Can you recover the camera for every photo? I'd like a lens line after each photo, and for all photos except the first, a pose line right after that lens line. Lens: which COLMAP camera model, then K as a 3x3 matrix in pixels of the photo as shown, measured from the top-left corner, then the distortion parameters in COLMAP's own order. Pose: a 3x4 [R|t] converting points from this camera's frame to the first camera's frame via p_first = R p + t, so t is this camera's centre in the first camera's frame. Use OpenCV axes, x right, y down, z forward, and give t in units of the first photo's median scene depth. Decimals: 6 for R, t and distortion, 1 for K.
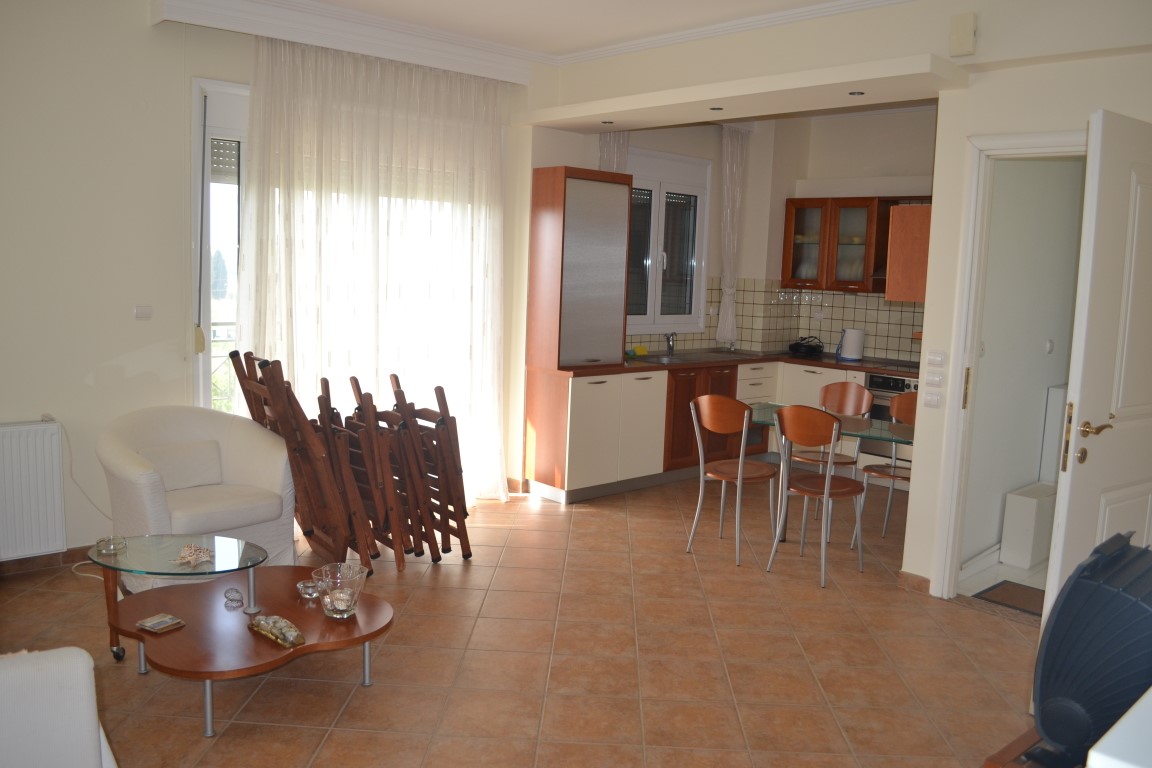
lens RADIAL K [[926.4, 0, 576.0], [0, 926.4, 384.5], [0, 0, 1]] dist [-0.079752, 0.012803]
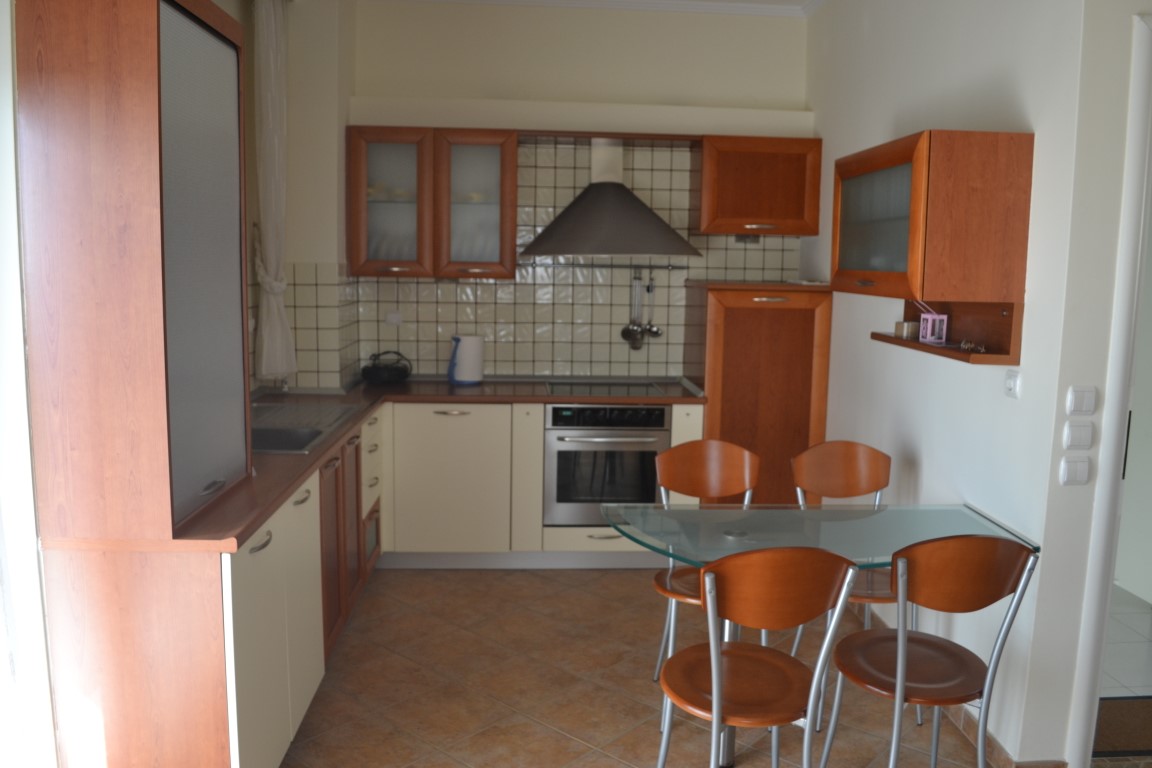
lens RADIAL K [[926.4, 0, 575.7], [0, 926.4, 382.6], [0, 0, 1]] dist [-0.079752, 0.012803]
pose [[0.648821, -0.123802, 0.750802, -0.138687], [0.101242, 0.991949, 0.076076, -0.068521], [-0.754176, 0.026653, 0.656131, 0.512319]]
